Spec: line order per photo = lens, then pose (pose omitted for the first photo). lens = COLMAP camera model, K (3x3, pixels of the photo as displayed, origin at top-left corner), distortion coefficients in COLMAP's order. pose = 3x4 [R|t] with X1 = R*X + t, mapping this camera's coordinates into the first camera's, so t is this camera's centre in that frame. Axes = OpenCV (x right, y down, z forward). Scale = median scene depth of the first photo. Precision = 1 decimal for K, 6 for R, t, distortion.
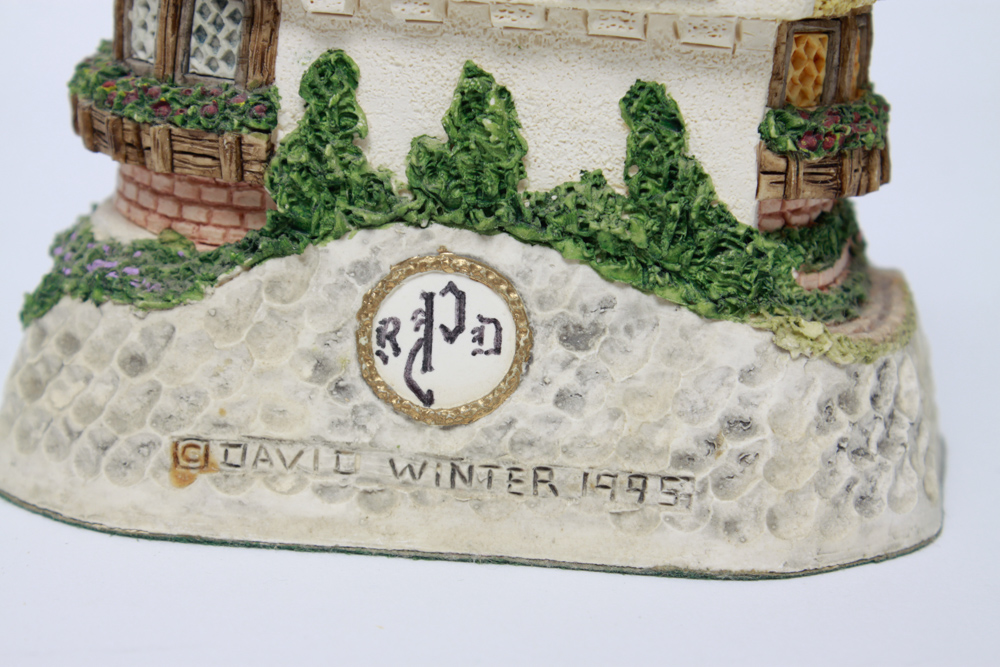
lens RADIAL K [[2451.9, 0, 501.4], [0, 2451.9, 333.7], [0, 0, 1]] dist [0.061403, 0.000000]
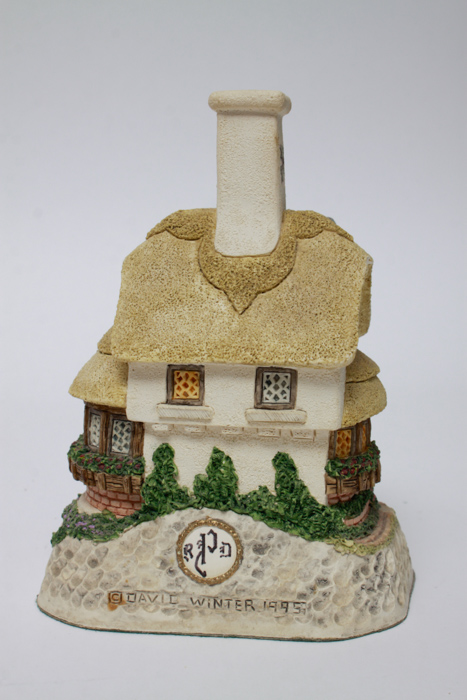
lens RADIAL K [[1133.8, 0, 231.9], [0, 1133.8, 349.4], [0, 0, 1]] dist [-0.029650, 0.000000]
pose [[0.998511, -0.038033, -0.039112, 0.056283], [0.033448, 0.993162, -0.111847, -0.076054], [0.043098, 0.110372, 0.992955, -0.229503]]
